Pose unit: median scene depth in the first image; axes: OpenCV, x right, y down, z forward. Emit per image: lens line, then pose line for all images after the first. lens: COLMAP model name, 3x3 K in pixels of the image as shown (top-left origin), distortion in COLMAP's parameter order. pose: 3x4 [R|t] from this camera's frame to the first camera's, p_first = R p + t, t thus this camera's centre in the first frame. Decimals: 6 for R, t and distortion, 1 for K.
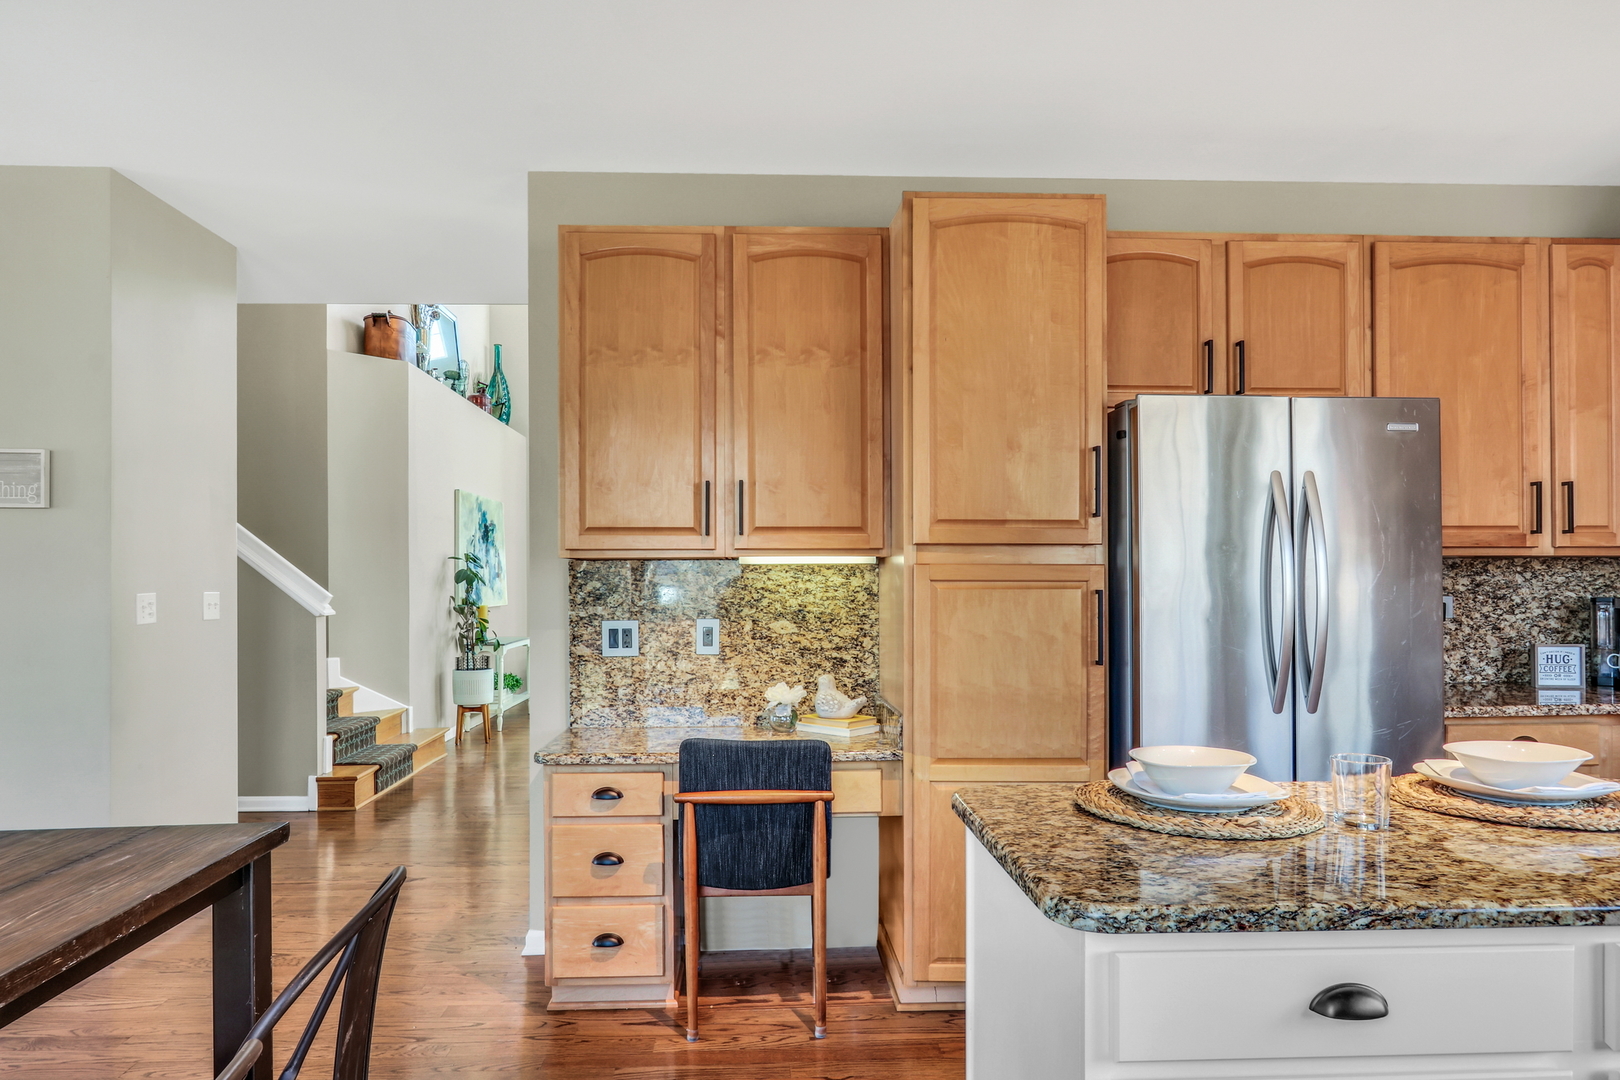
lens RADIAL K [[989.4, 0, 792.4], [0, 989.4, 576.3], [0, 0, 1]] dist [-0.018202, 0.010764]
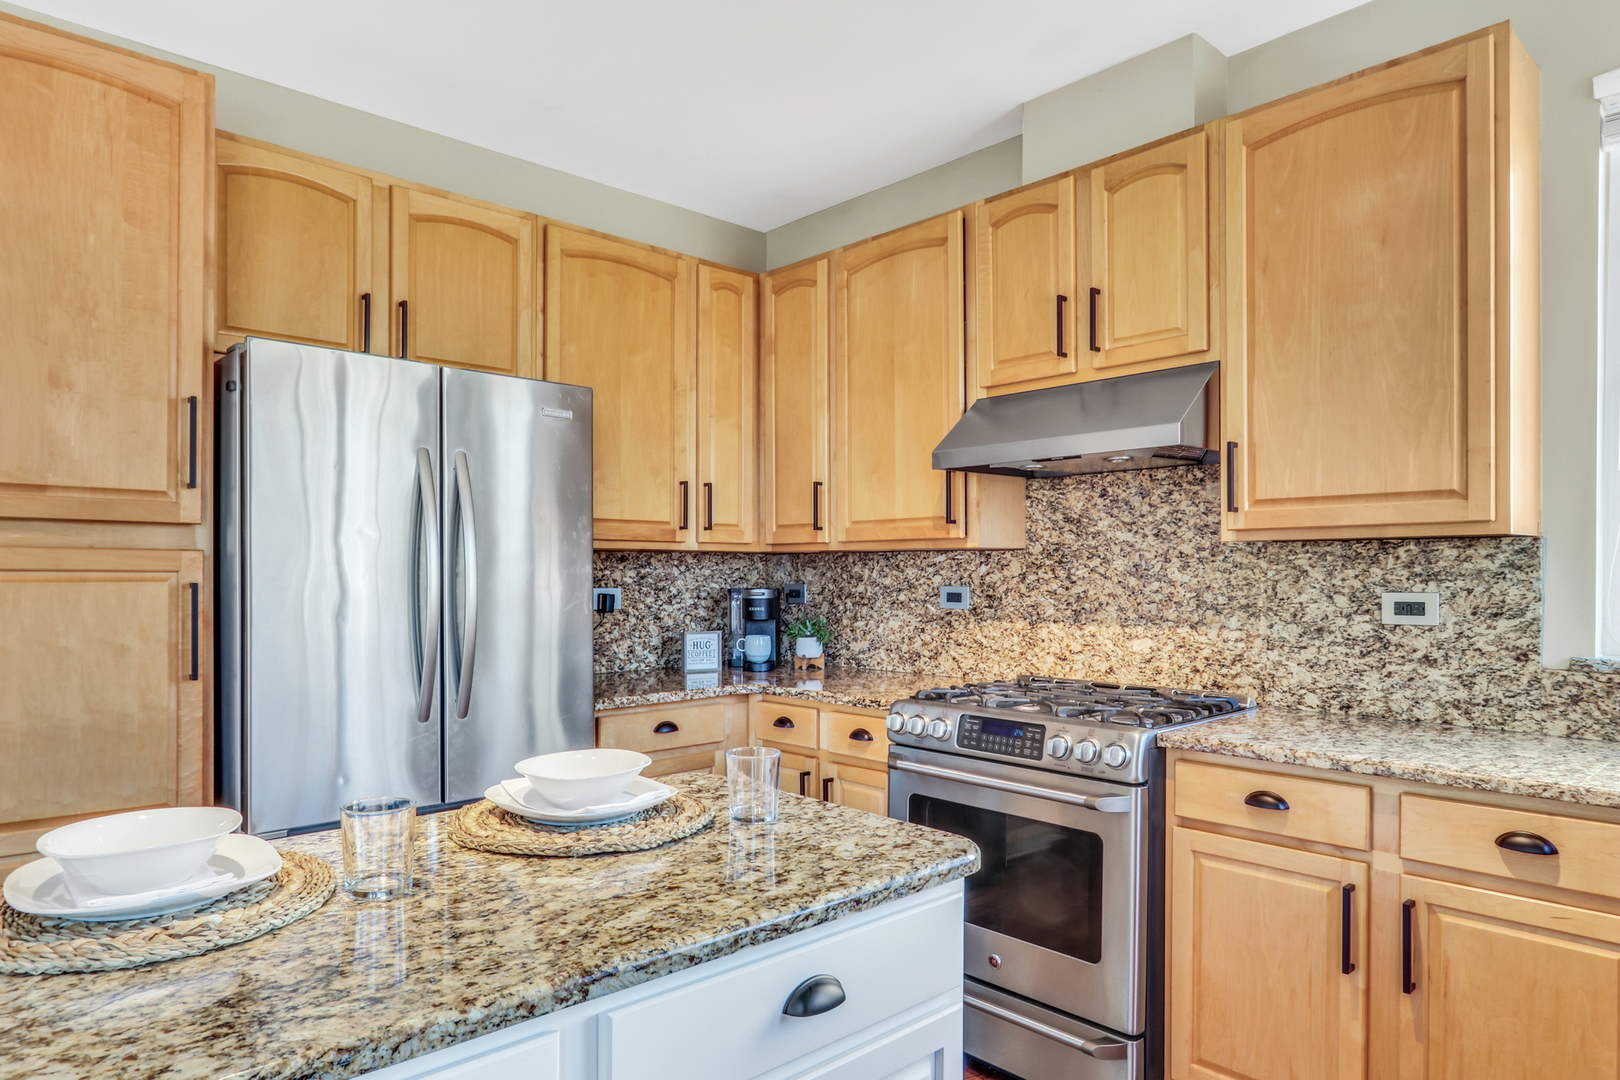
lens RADIAL K [[989.4, 0, 792.4], [0, 989.4, 576.3], [0, 0, 1]] dist [-0.018202, 0.010764]
pose [[0.764278, 0.001989, 0.644884, 0.143142], [-0.007331, 0.999957, 0.005604, 0.000729], [-0.644845, -0.009011, 0.764260, 0.091723]]
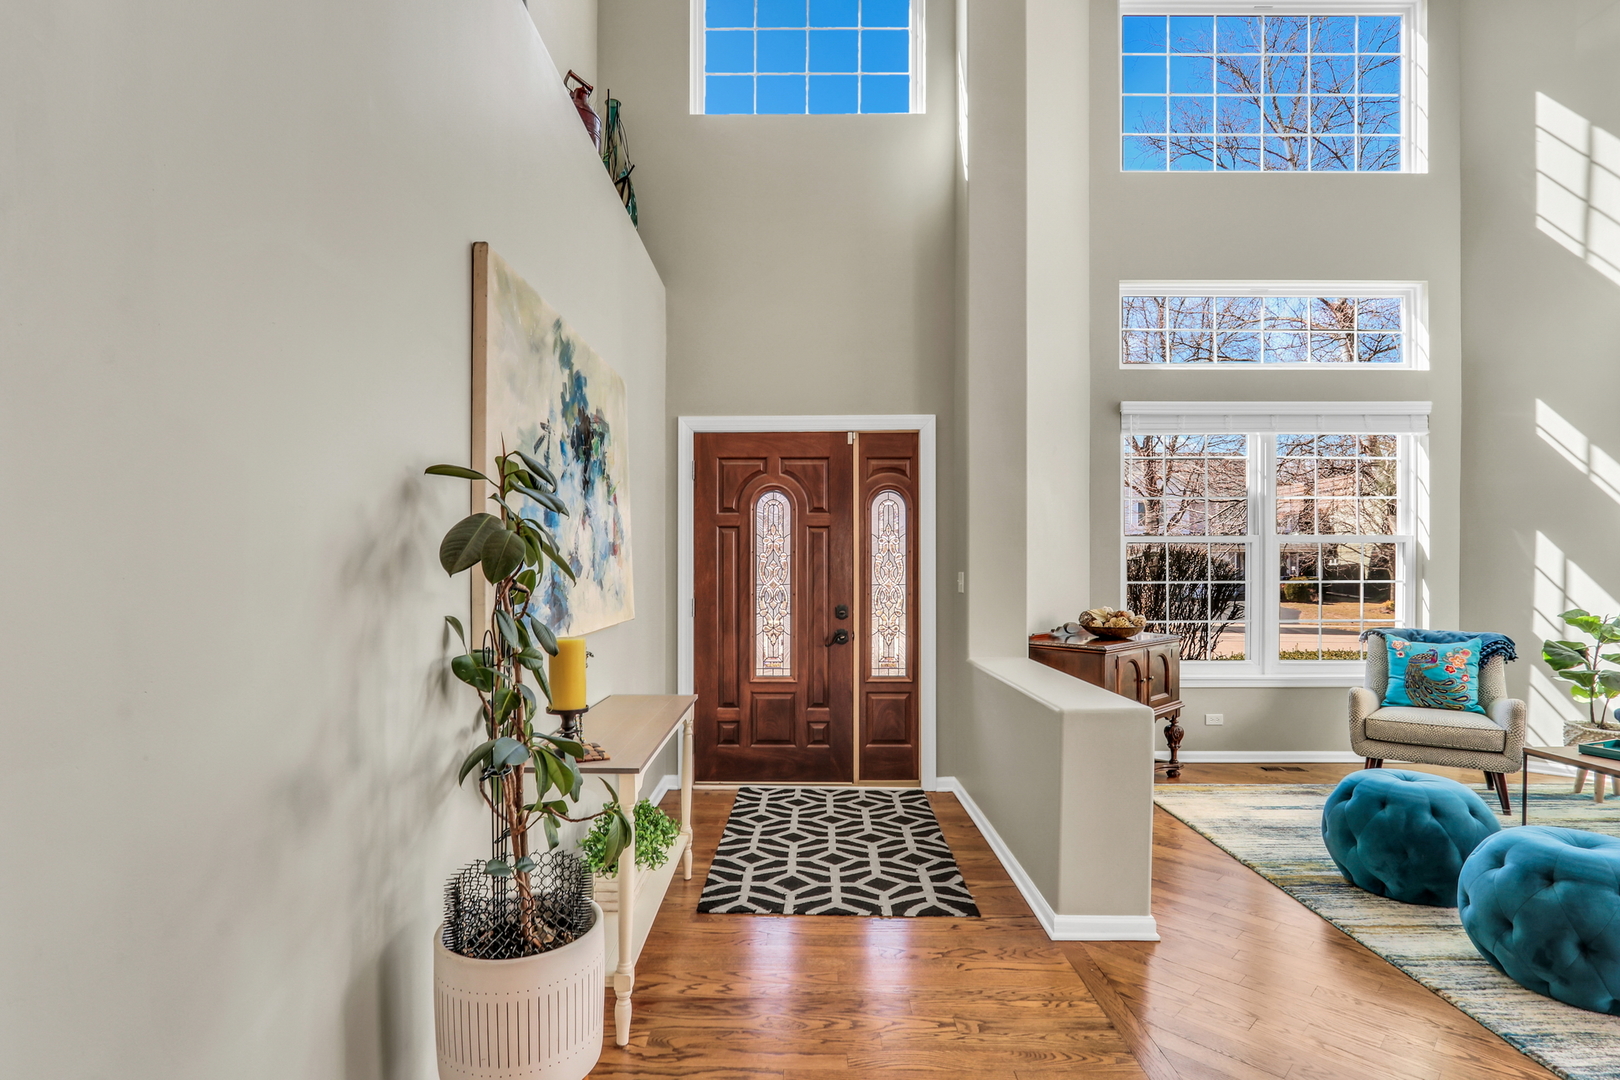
lens RADIAL K [[788.9, 0, 786.3], [0, 788.9, 565.0], [0, 0, 1]] dist [-0.016765, 0.001113]
pose [[0.998020, 0.004953, -0.062703, -0.560776], [-0.004630, 0.999975, 0.005293, 0.009454], [0.062728, -0.004993, 0.998018, 1.846510]]
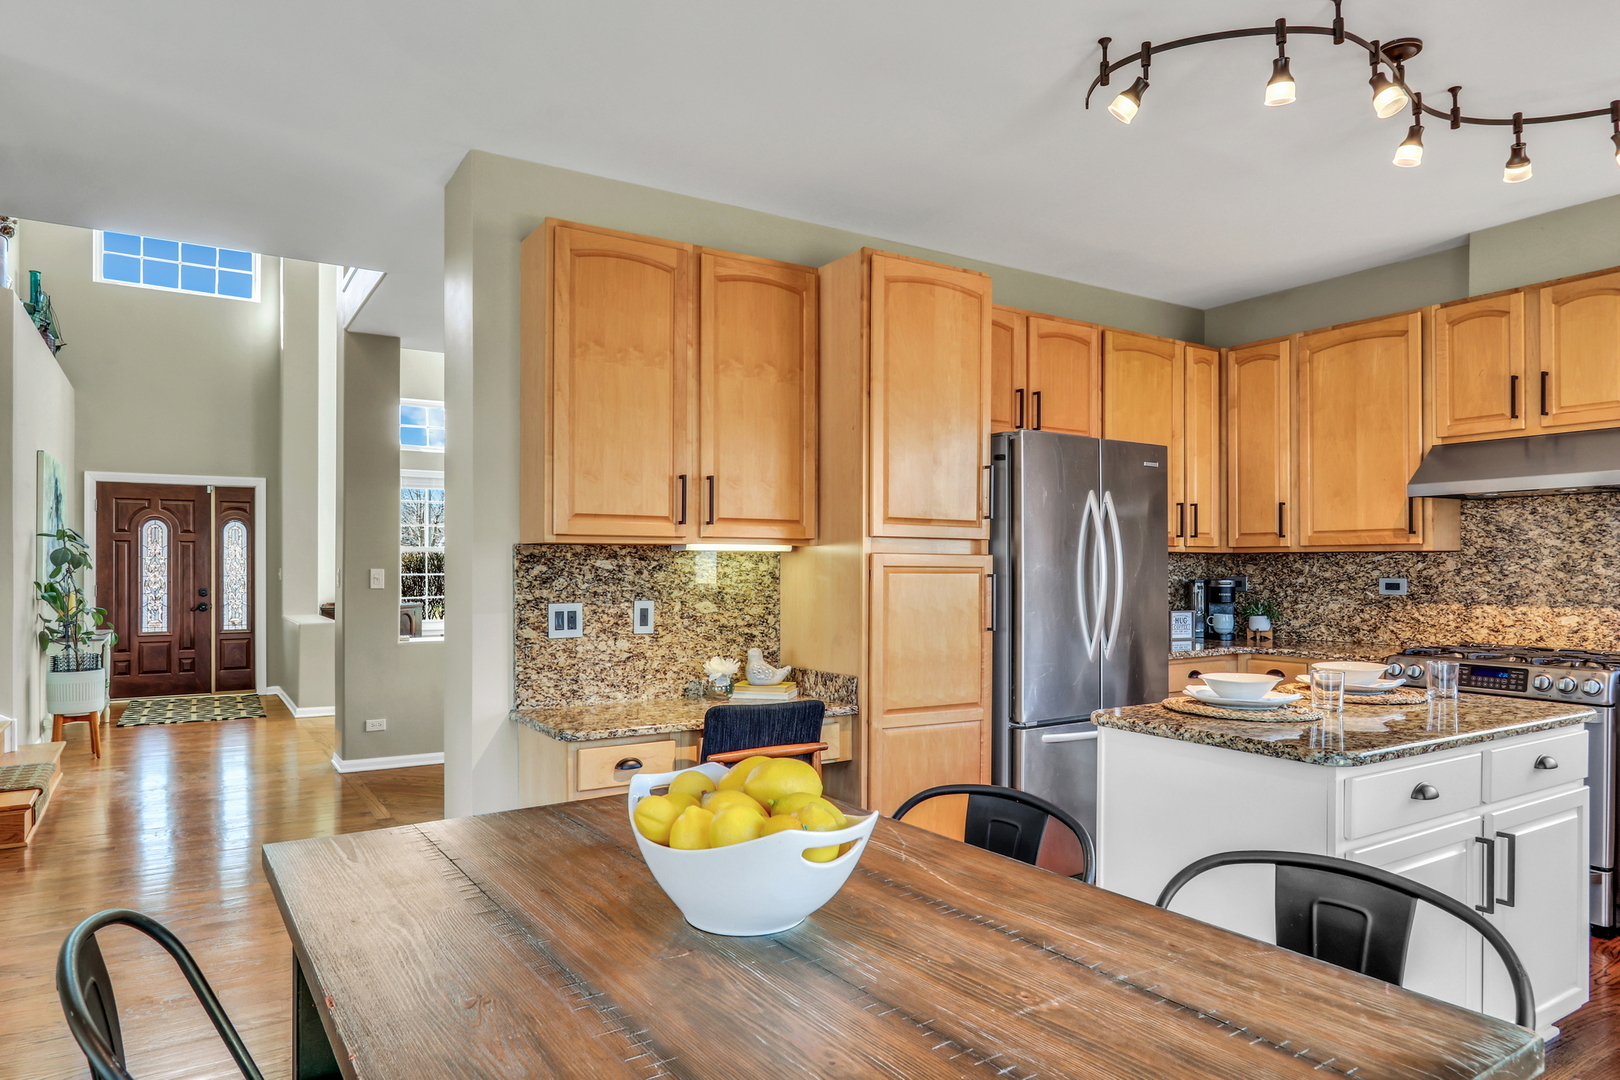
lens RADIAL K [[980.0, 0, 791.9], [0, 980.0, 565.8], [0, 0, 1]] dist [-0.011712, 0.005253]
pose [[0.868052, 0.005583, 0.496441, -0.478439], [-0.007630, 0.999969, 0.002096, 0.001553], [-0.496414, -0.005608, 0.868068, -0.006709]]
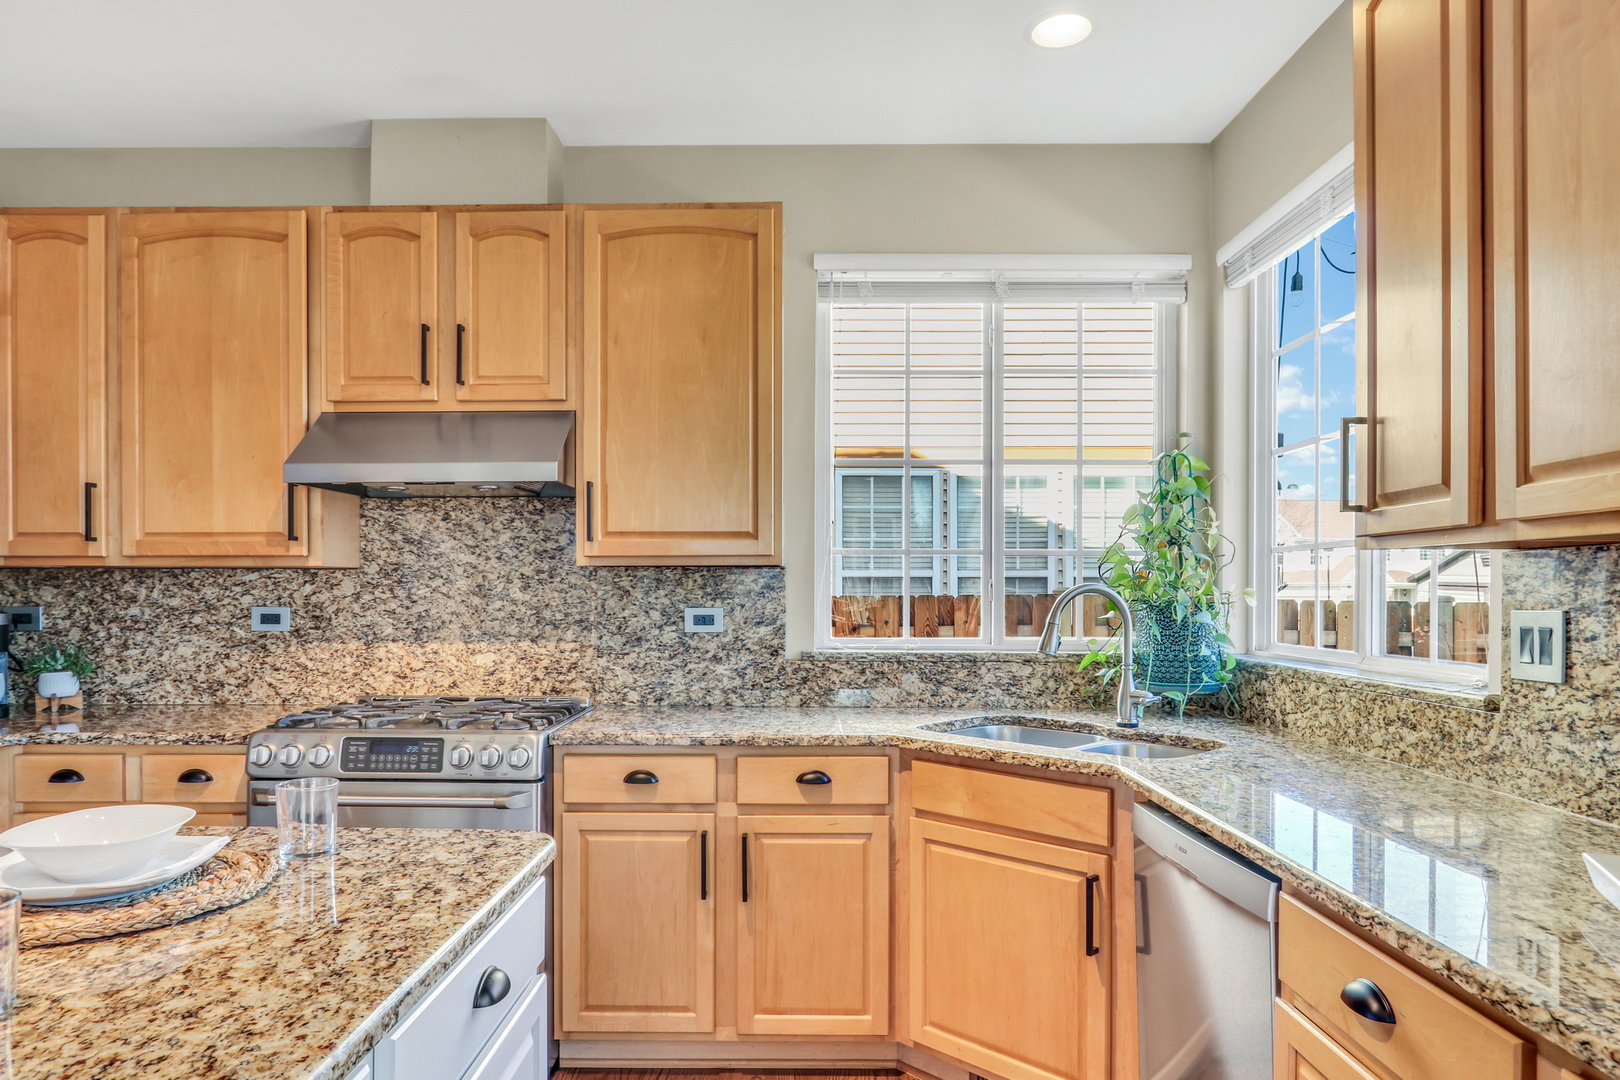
lens RADIAL K [[996.9, 0, 791.9], [0, 996.9, 594.7], [0, 0, 1]] dist [-0.021360, 0.020574]
pose [[0.052834, 0.001003, 0.998603, 0.006796], [-0.006959, 0.999976, -0.000636, 0.000924], [-0.998579, -0.006916, 0.052840, 0.213487]]
